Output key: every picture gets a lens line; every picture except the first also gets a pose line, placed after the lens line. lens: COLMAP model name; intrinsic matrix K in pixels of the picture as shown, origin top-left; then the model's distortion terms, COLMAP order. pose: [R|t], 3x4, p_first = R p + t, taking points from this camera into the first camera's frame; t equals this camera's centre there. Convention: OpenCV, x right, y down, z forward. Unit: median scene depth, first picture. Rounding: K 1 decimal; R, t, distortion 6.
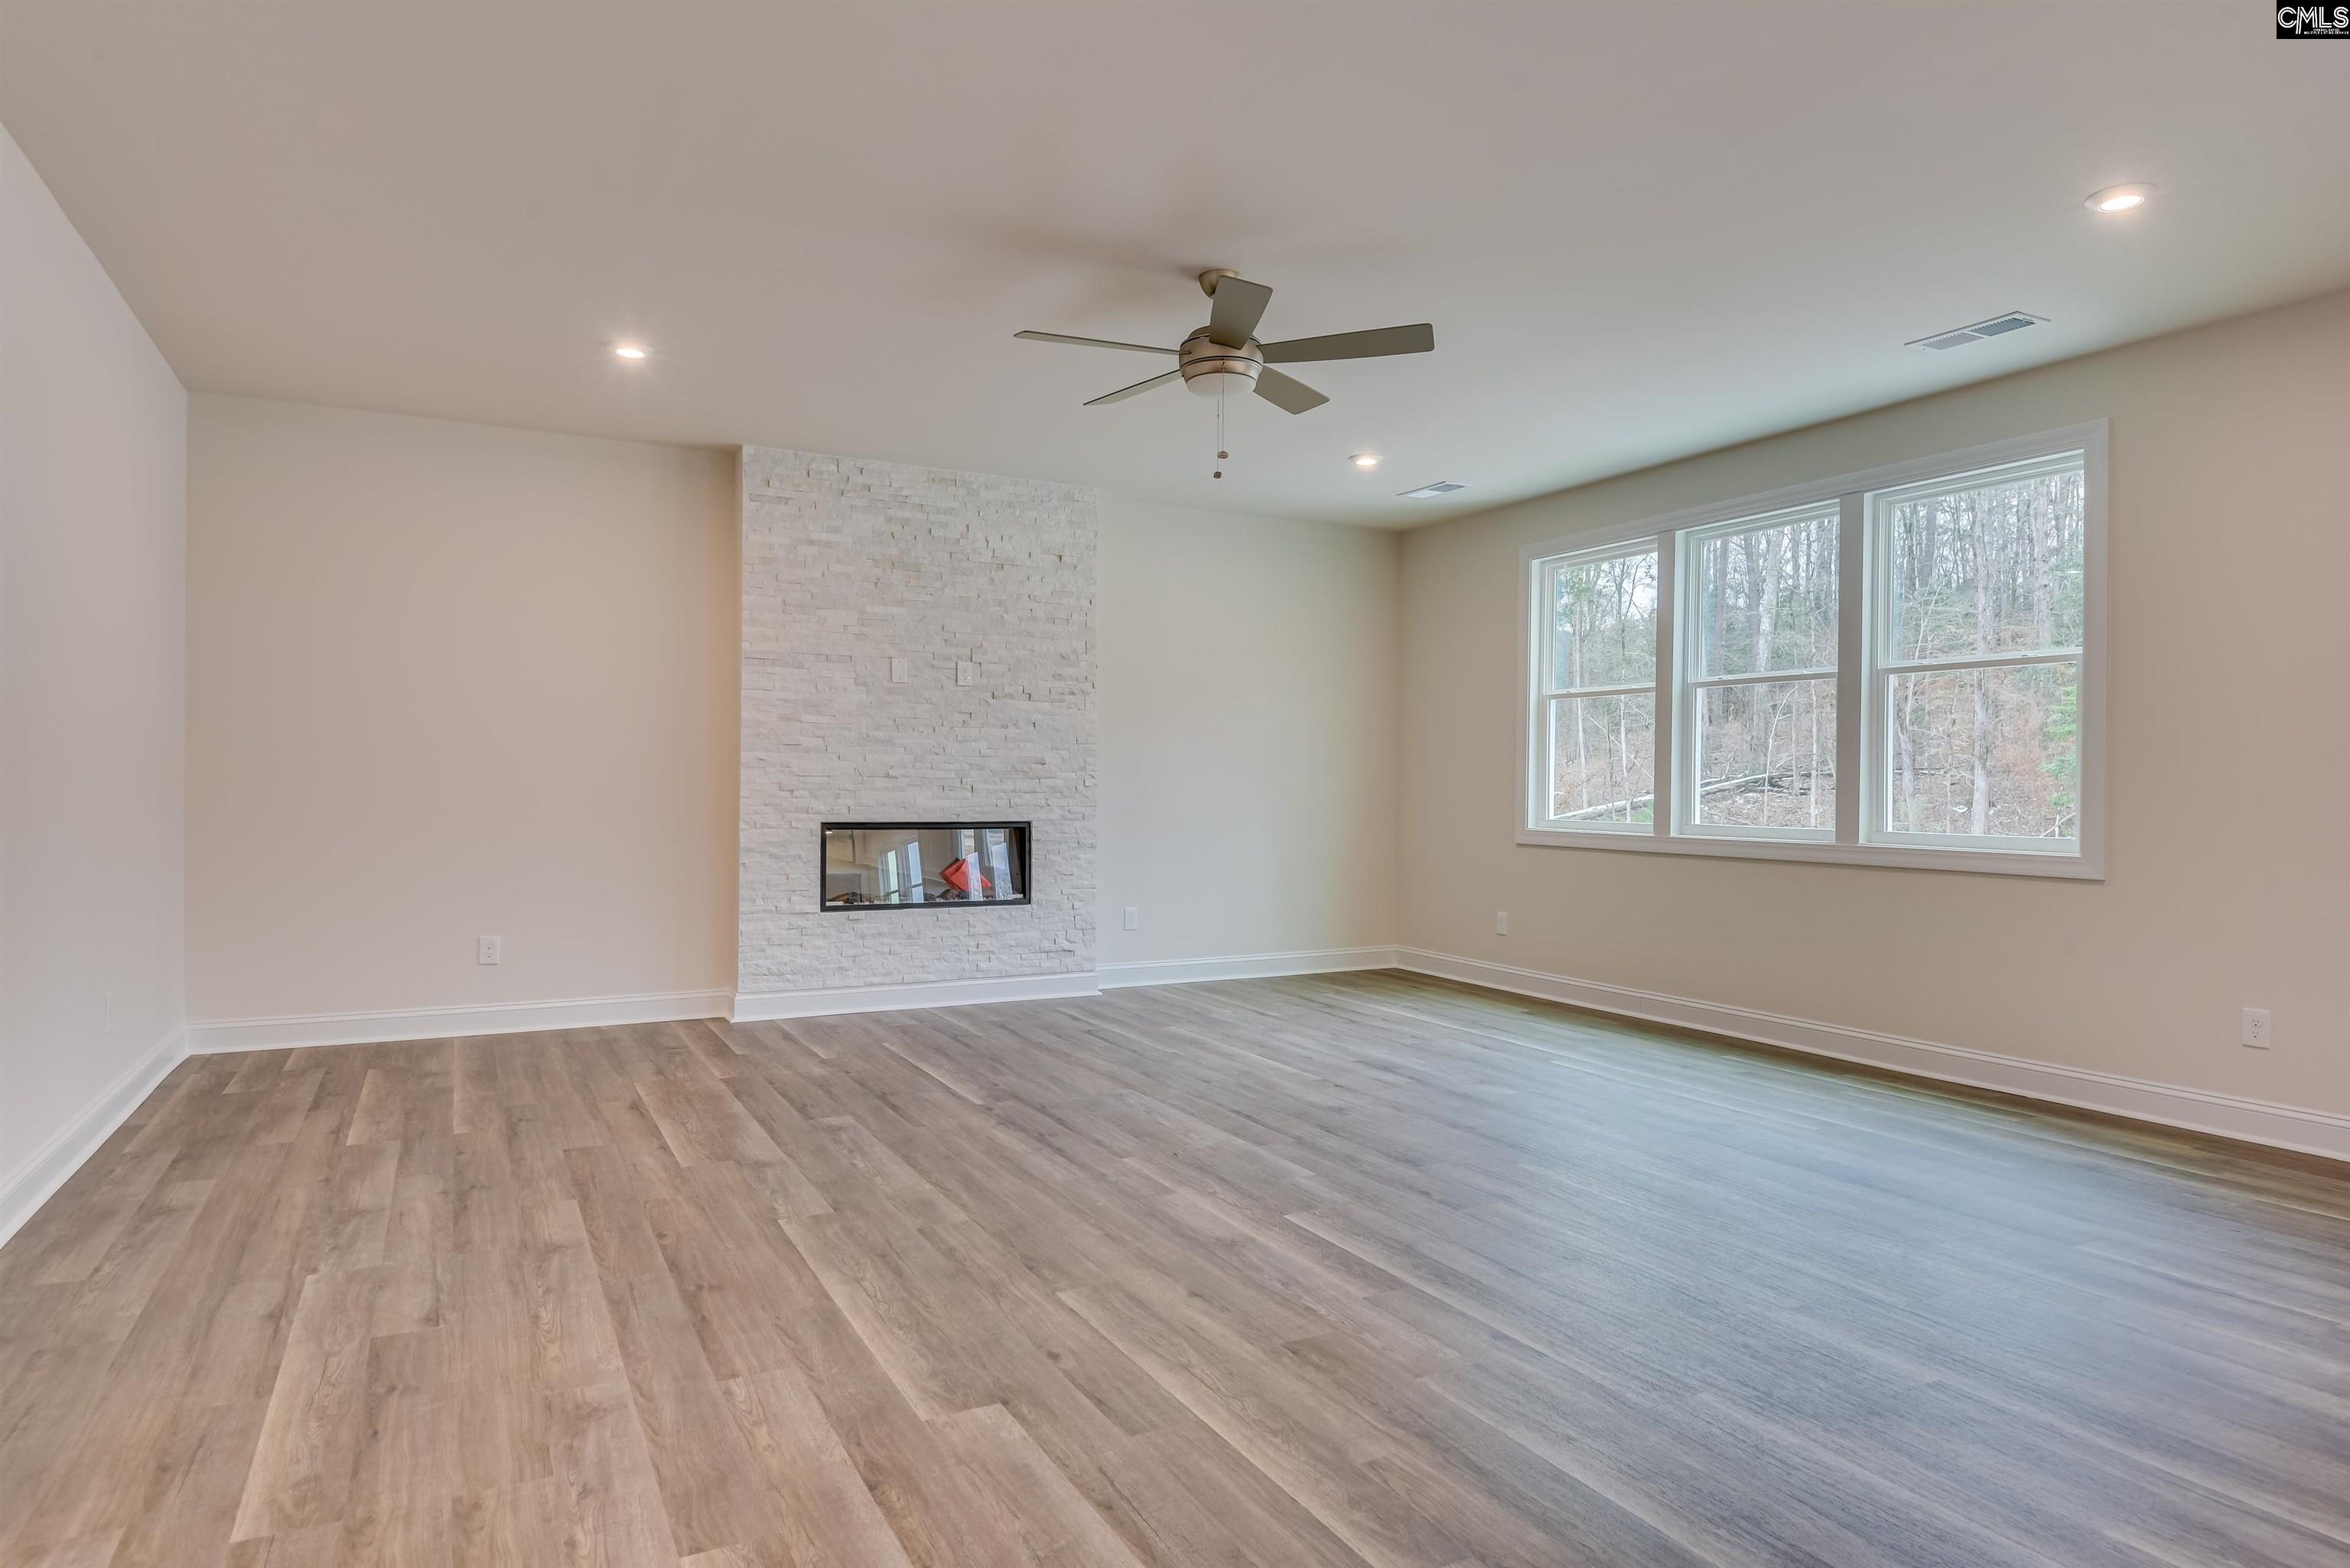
lens RADIAL K [[1343.9, 0, 1182.4], [0, 1343.9, 788.8], [0, 0, 1]] dist [0.007776, 0.000389]
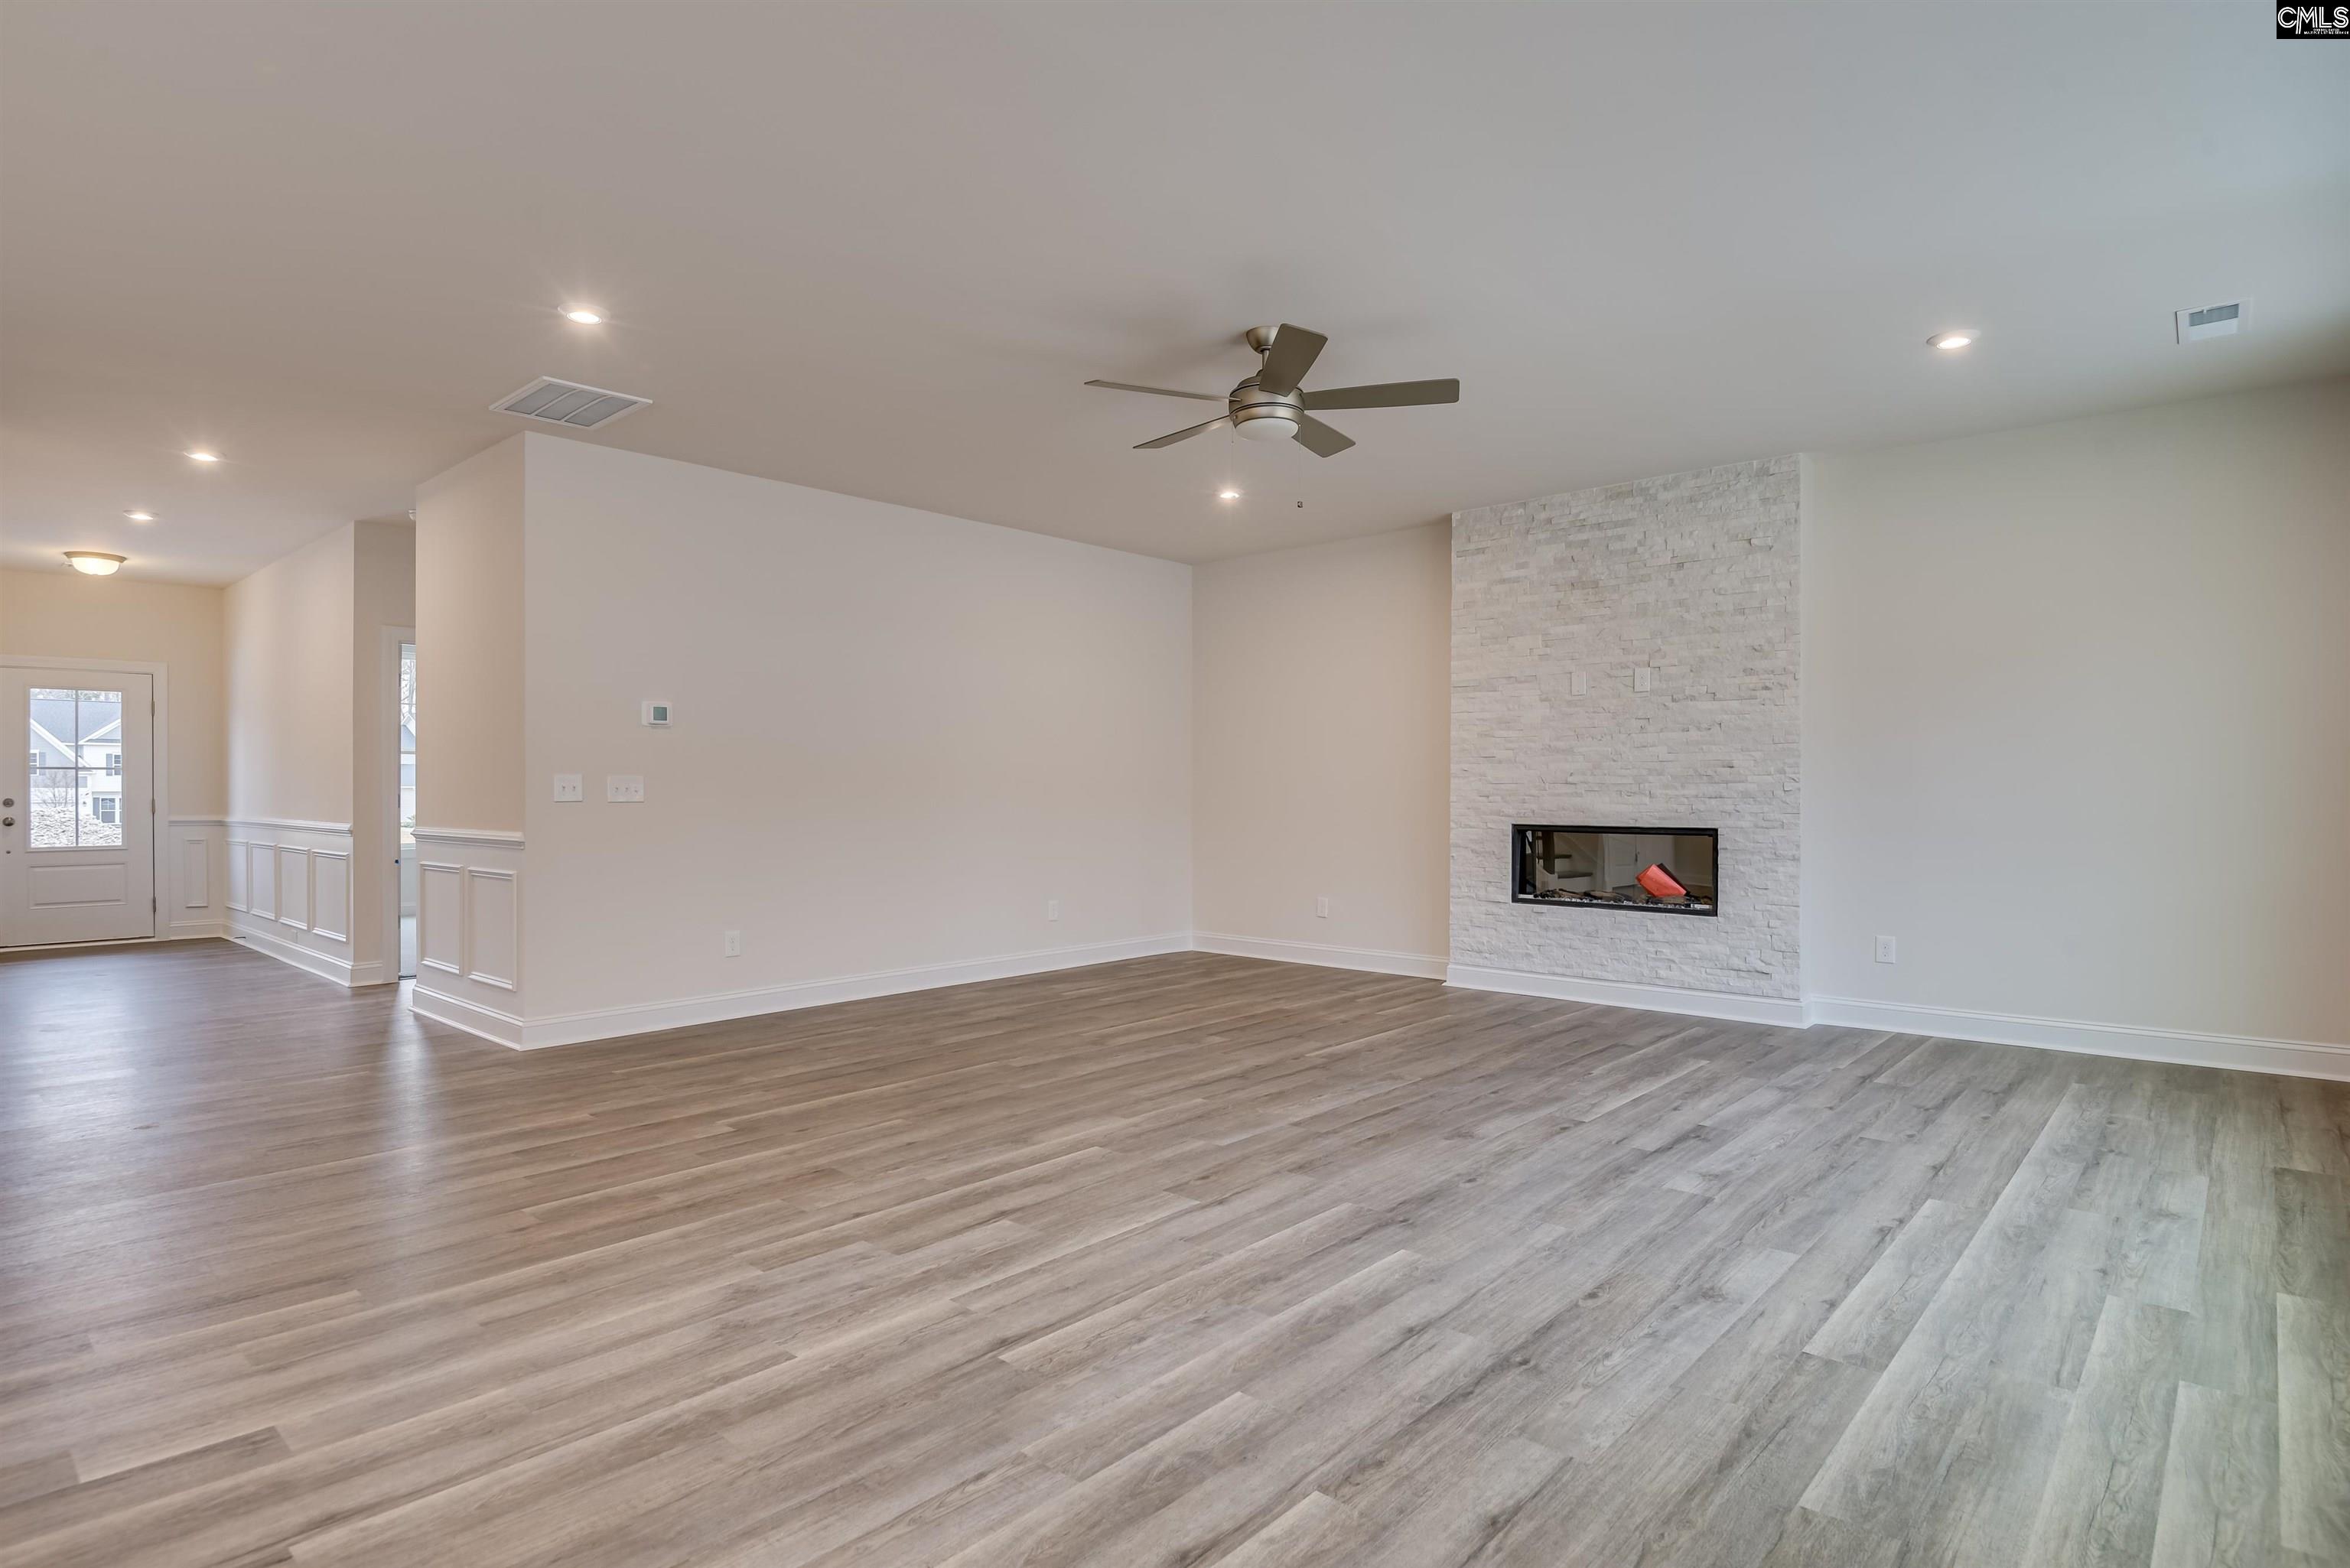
lens RADIAL K [[1208.4, 0, 1153.6], [0, 1208.4, 791.1], [0, 0, 1]] dist [0.003007, -0.004023]
pose [[0.329150, -0.007835, -0.944245, 0.596920], [0.000271, 0.999966, -0.008203, 0.005235], [0.944278, 0.002445, 0.329141, 0.372395]]
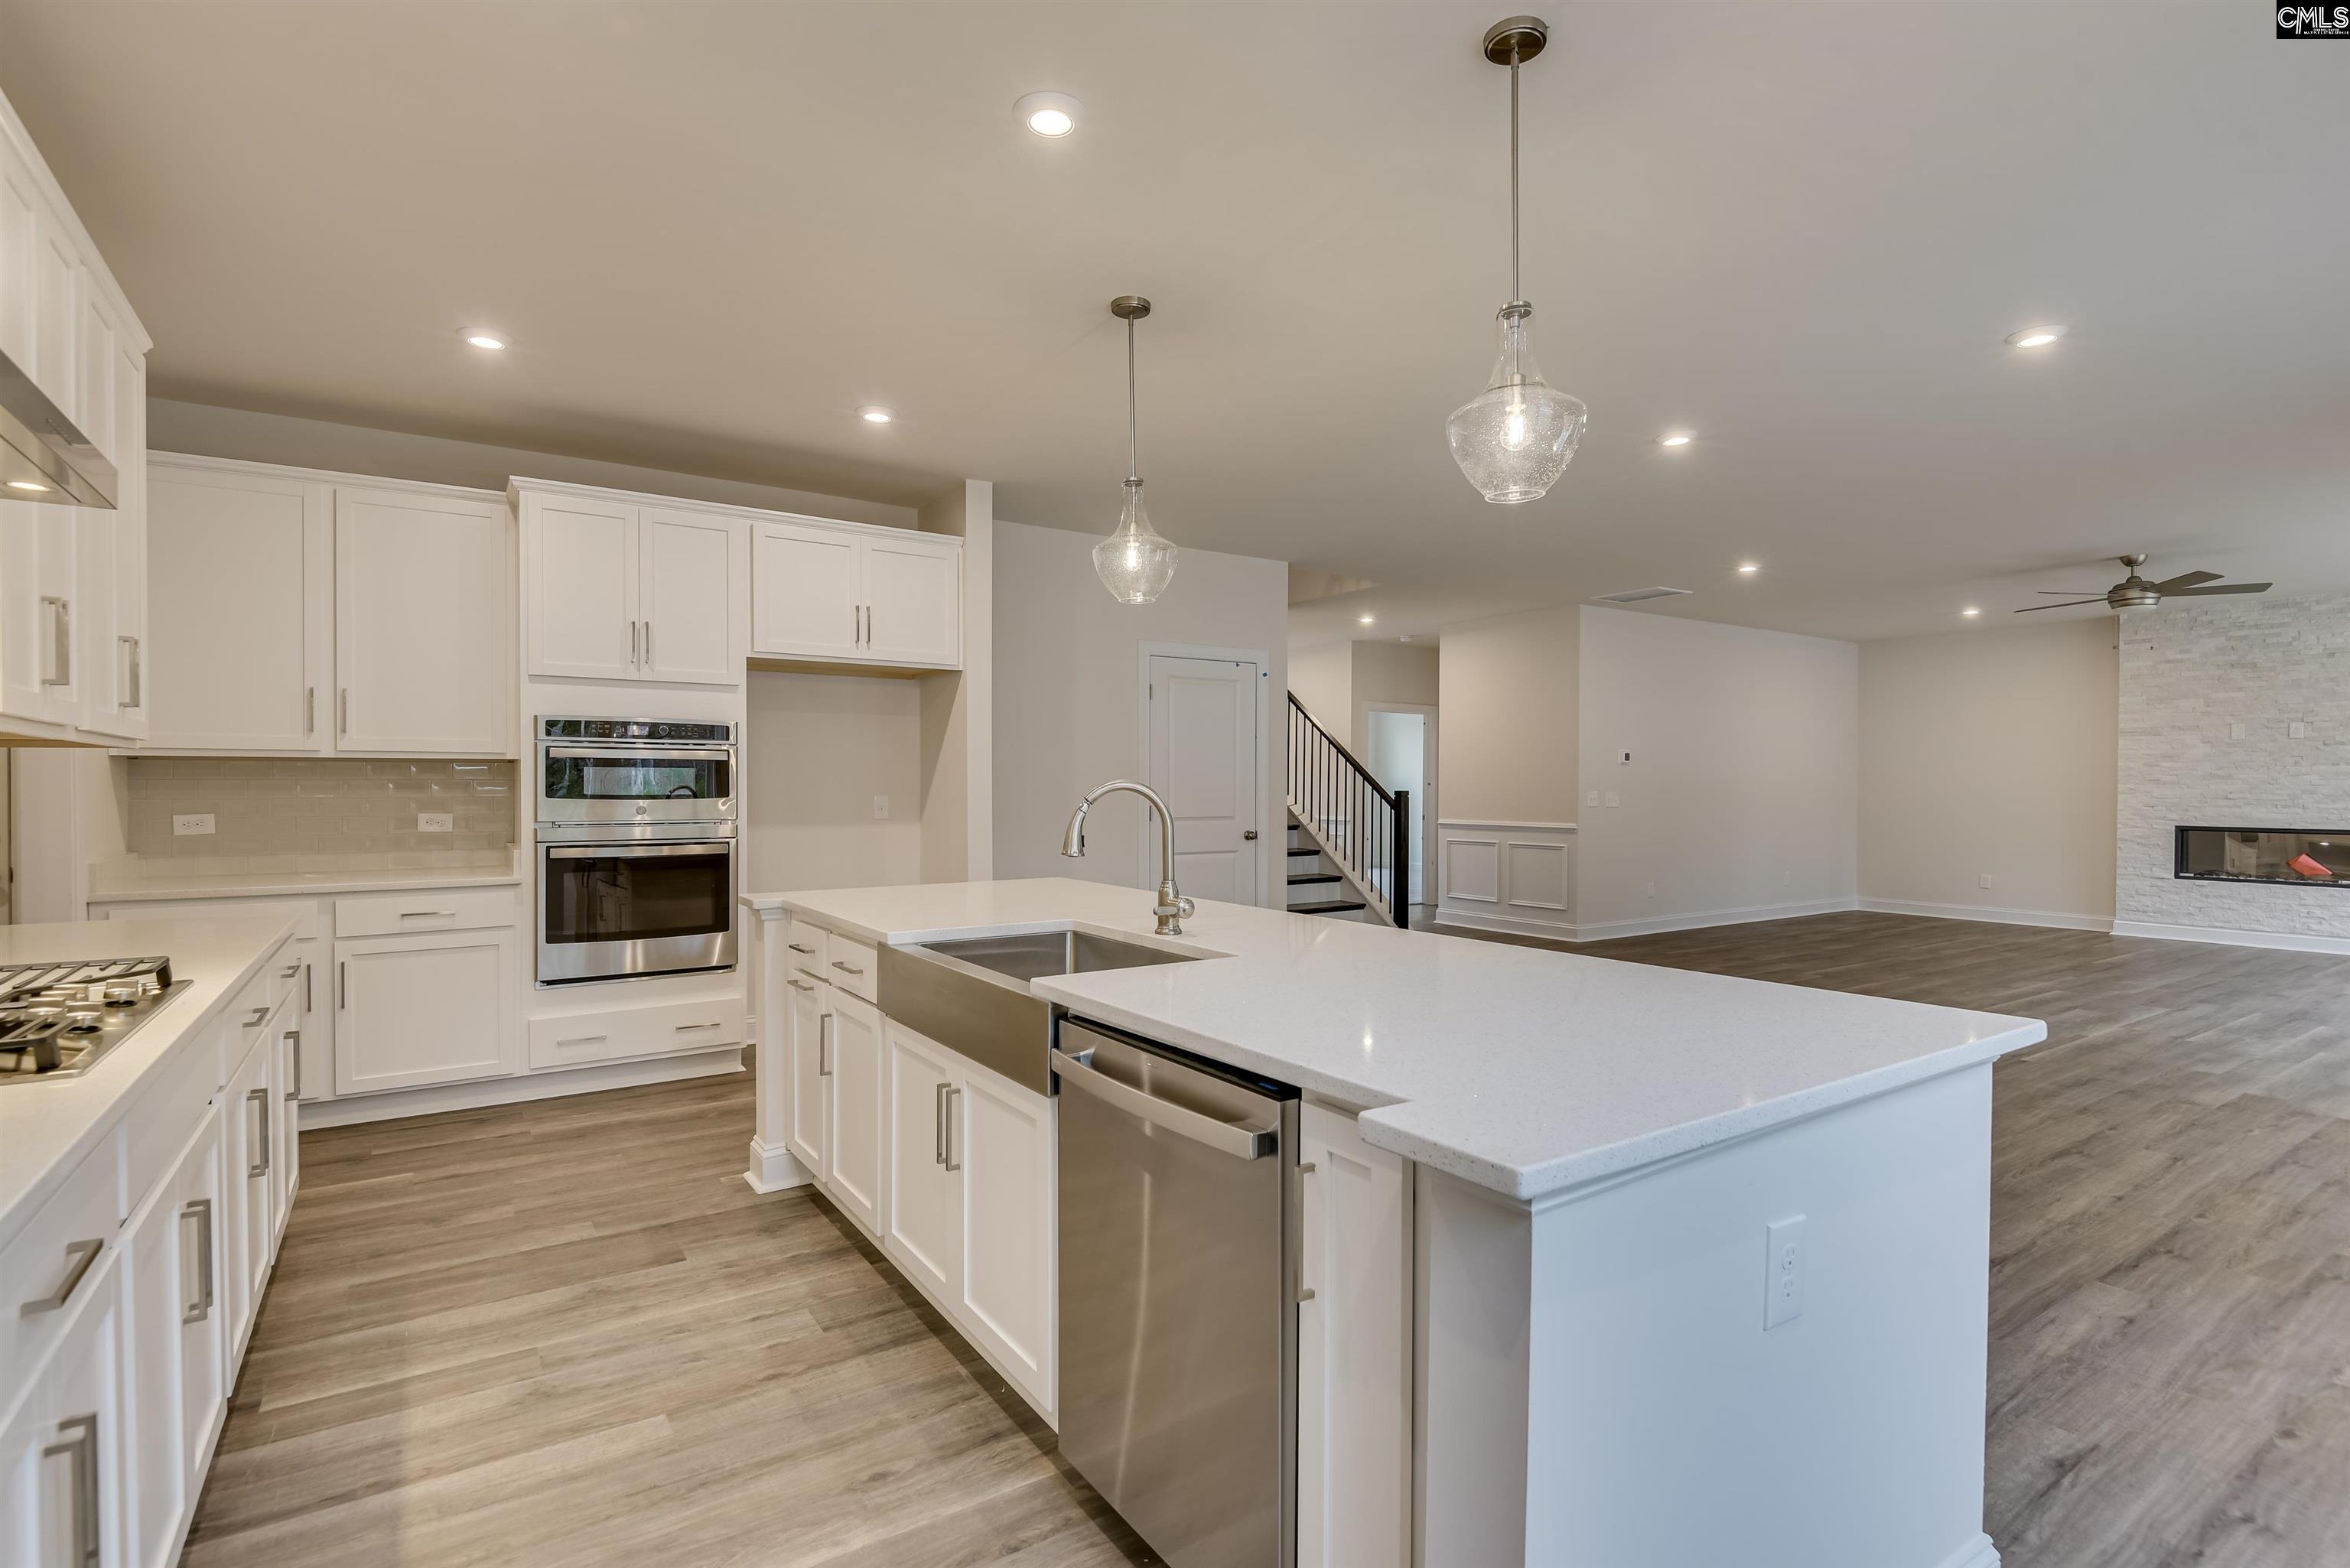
lens RADIAL K [[1126.8, 0, 1160.0], [0, 1126.8, 789.5], [0, 0, 1]] dist [-0.000444, -0.001865]
pose [[0.090838, -0.005782, -0.995849, 1.019102], [-0.006781, 0.999956, -0.006425, -0.002931], [0.995843, 0.007337, 0.090794, -0.398586]]
